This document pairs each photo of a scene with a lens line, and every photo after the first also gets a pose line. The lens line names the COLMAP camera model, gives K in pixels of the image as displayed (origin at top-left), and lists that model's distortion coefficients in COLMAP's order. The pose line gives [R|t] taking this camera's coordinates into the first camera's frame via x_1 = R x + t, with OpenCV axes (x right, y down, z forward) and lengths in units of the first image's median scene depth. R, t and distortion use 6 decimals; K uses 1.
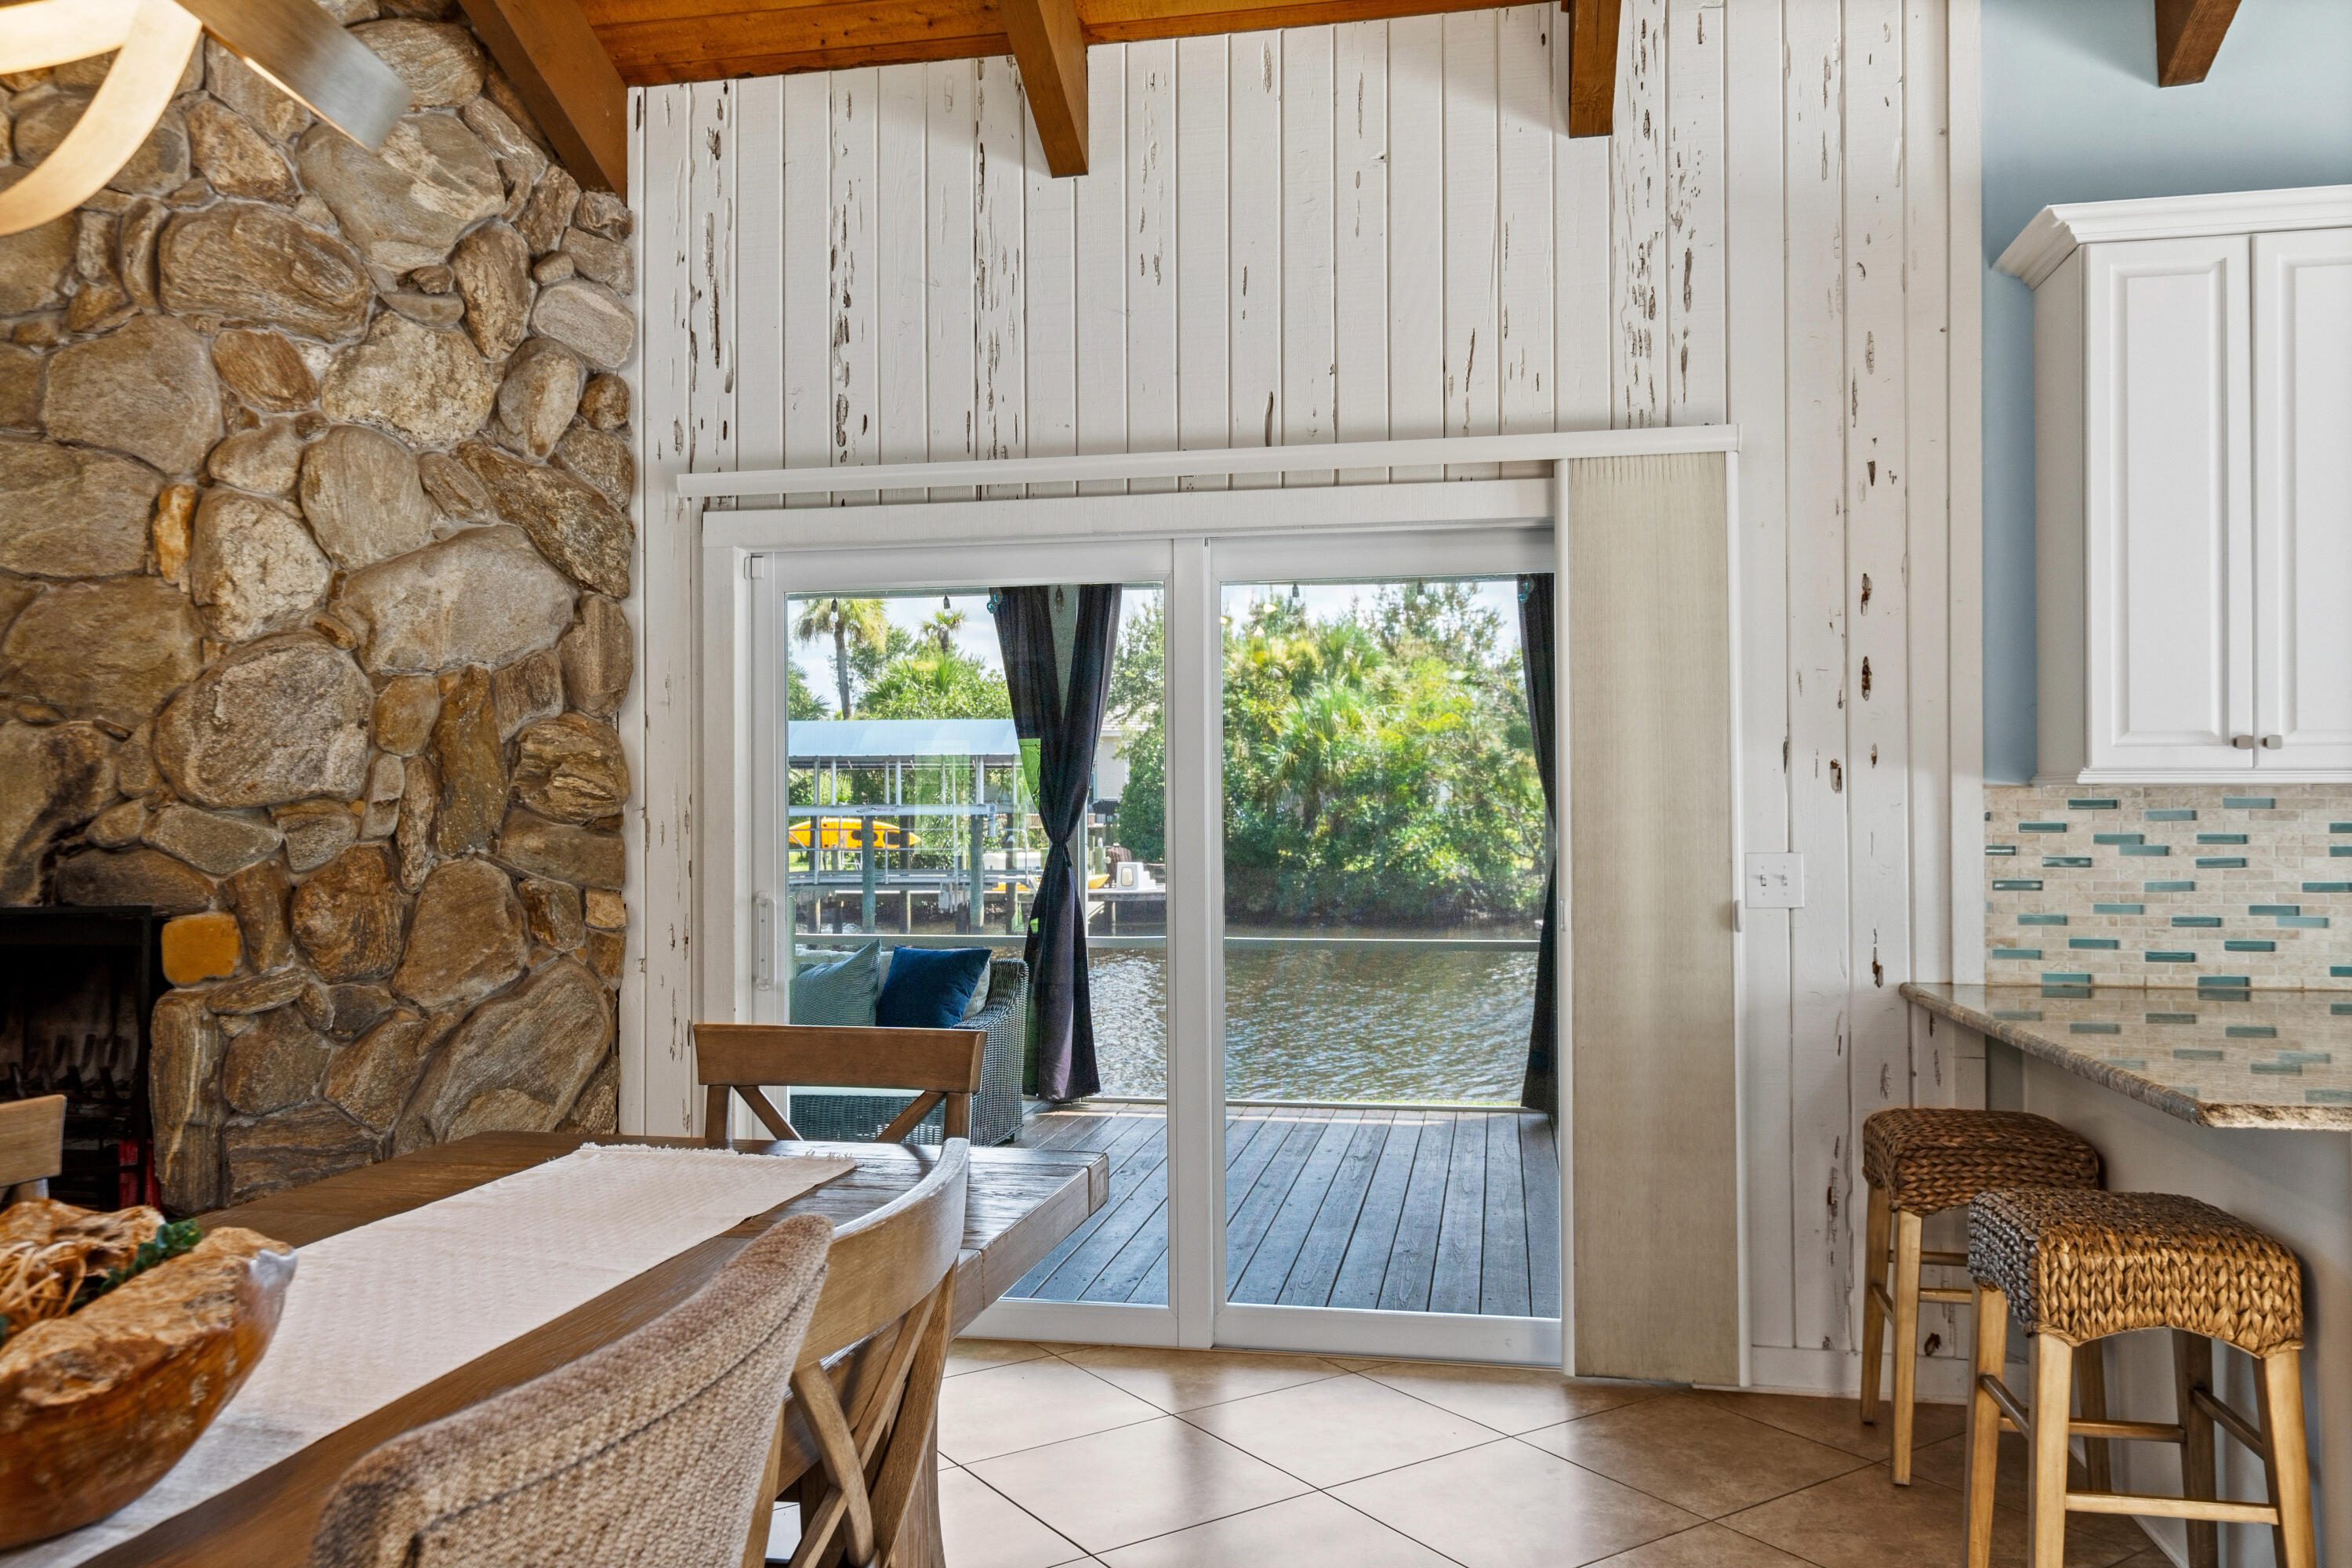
lens RADIAL K [[1701.0, 0, 1175.0], [0, 1701.0, 786.2], [0, 0, 1]] dist [0.010845, 0.000332]
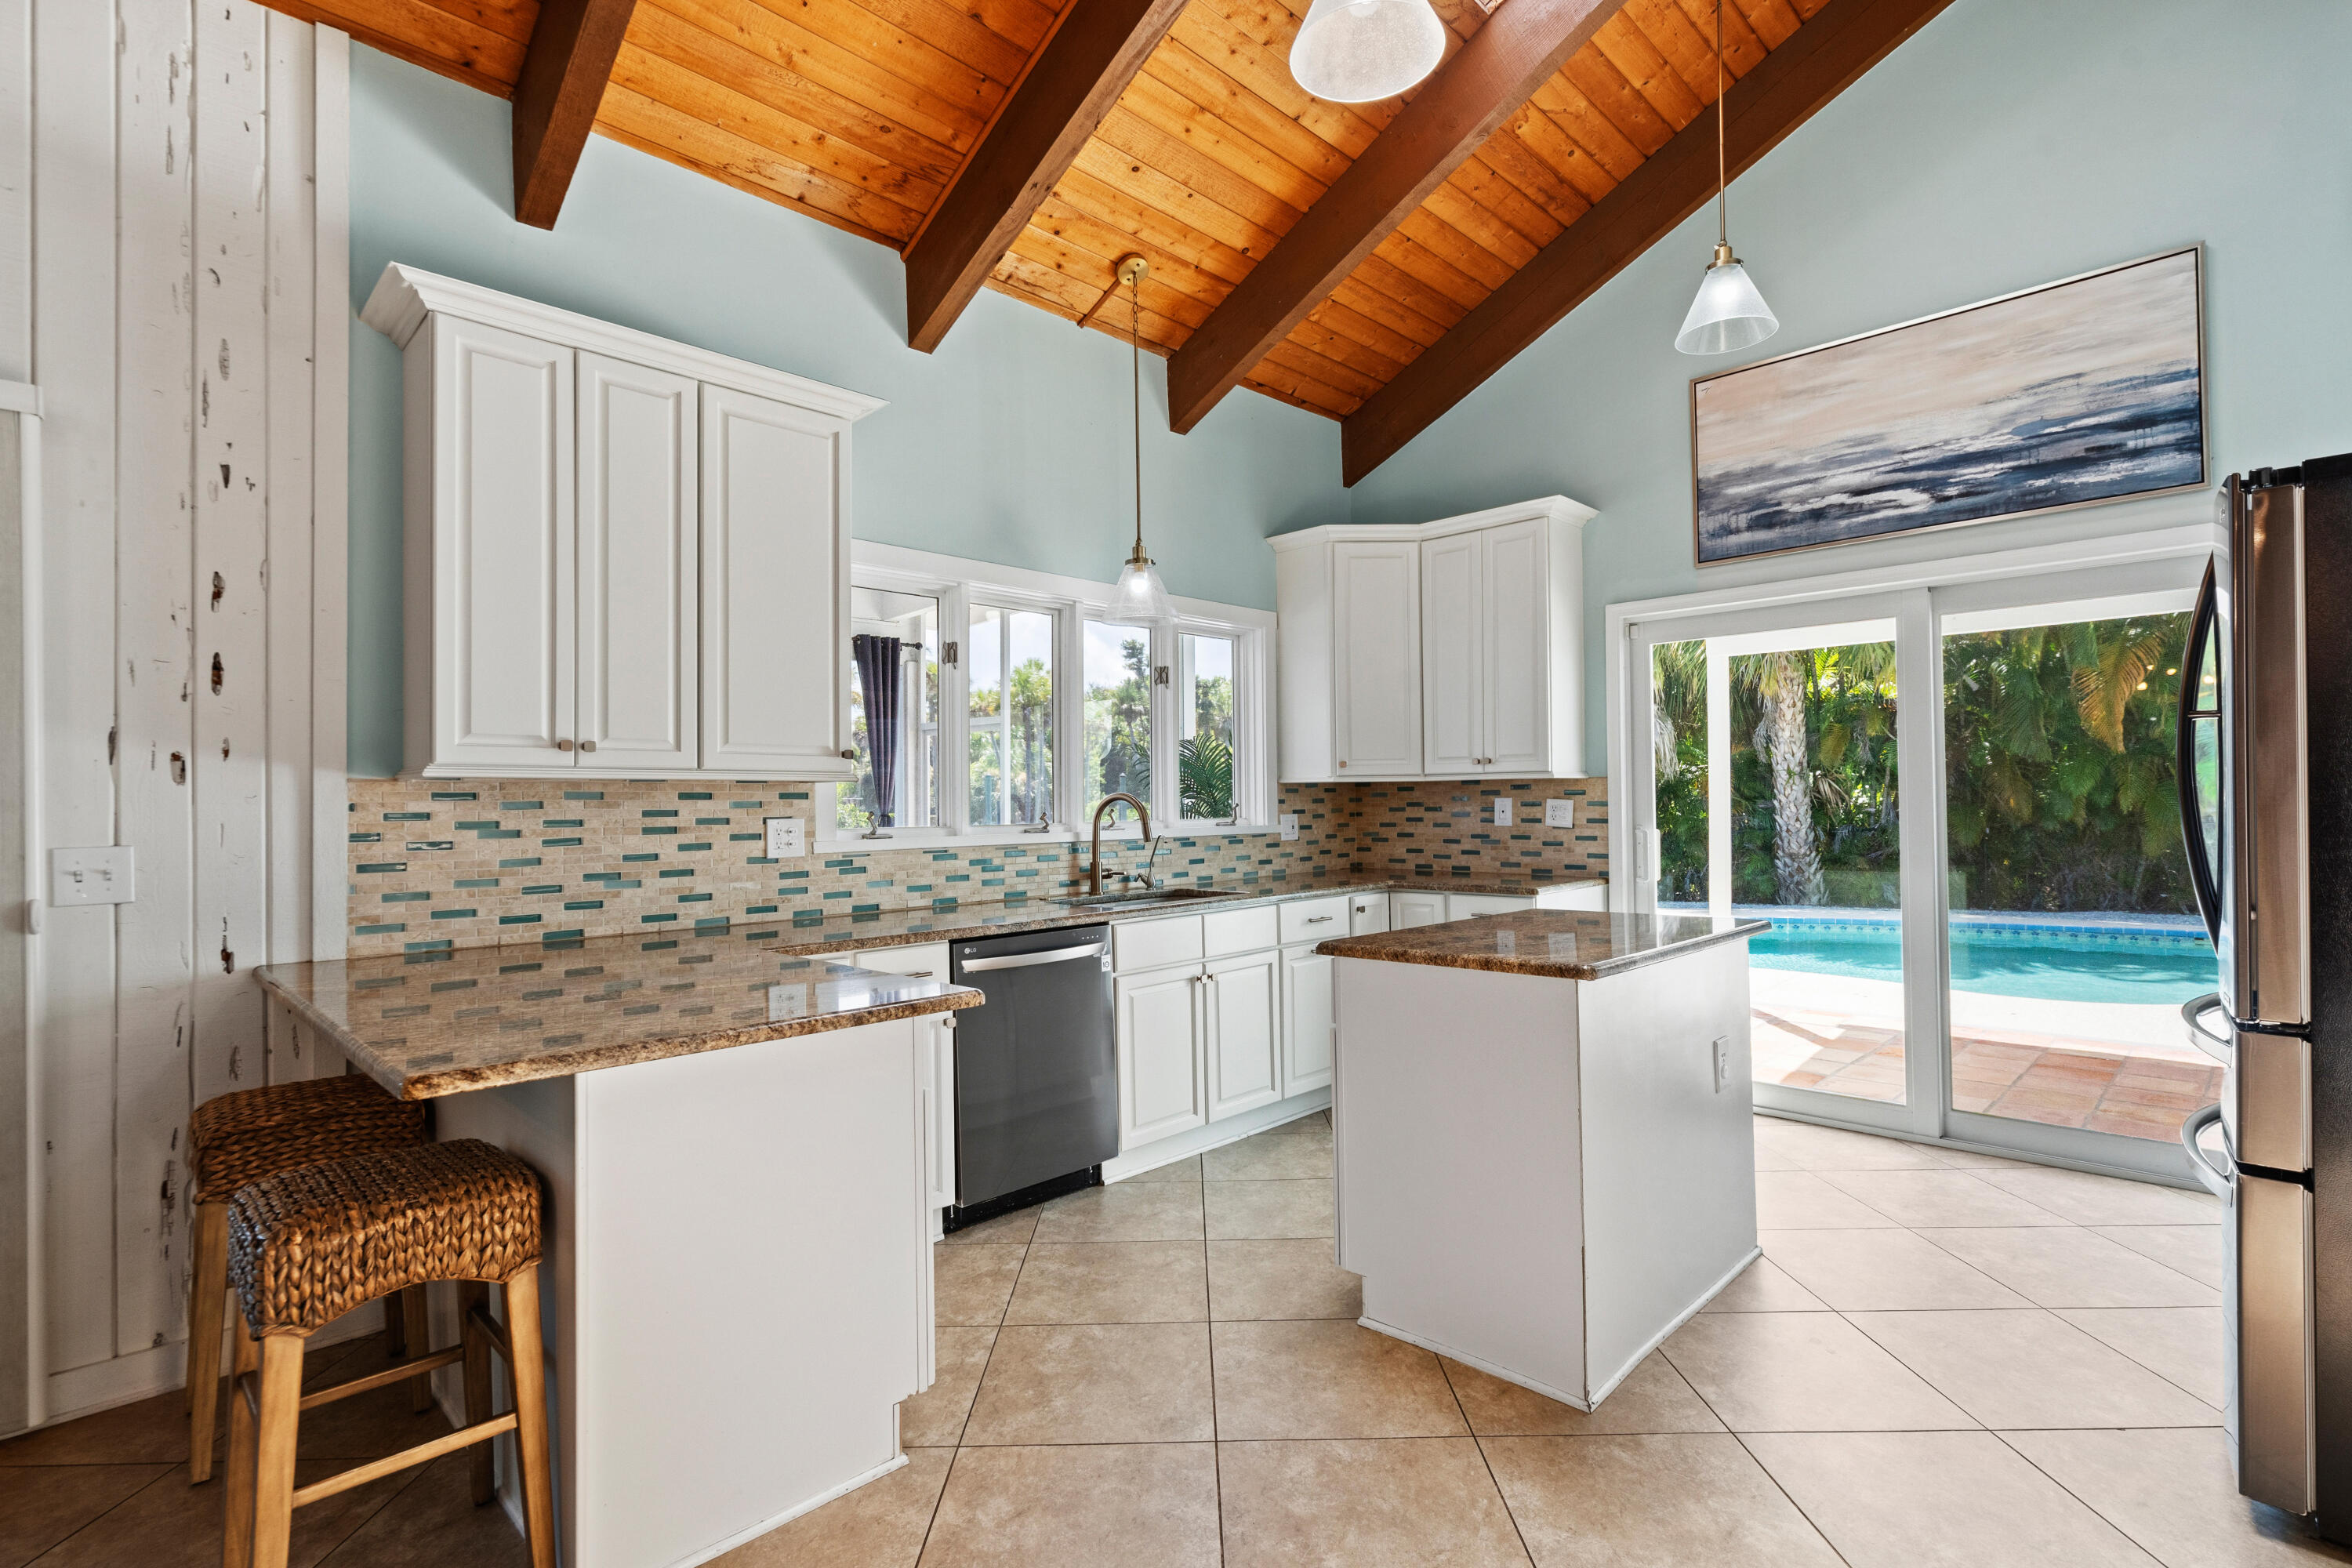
lens RADIAL K [[1081.0, 0, 1187.8], [0, 1081.0, 795.3], [0, 0, 1]] dist [-0.001616, -0.000755]
pose [[0.556533, 0.003496, 0.830818, 0.200137], [-0.000857, 0.999993, -0.003634, 0.012389], [-0.830825, 0.001311, 0.556532, 0.159546]]
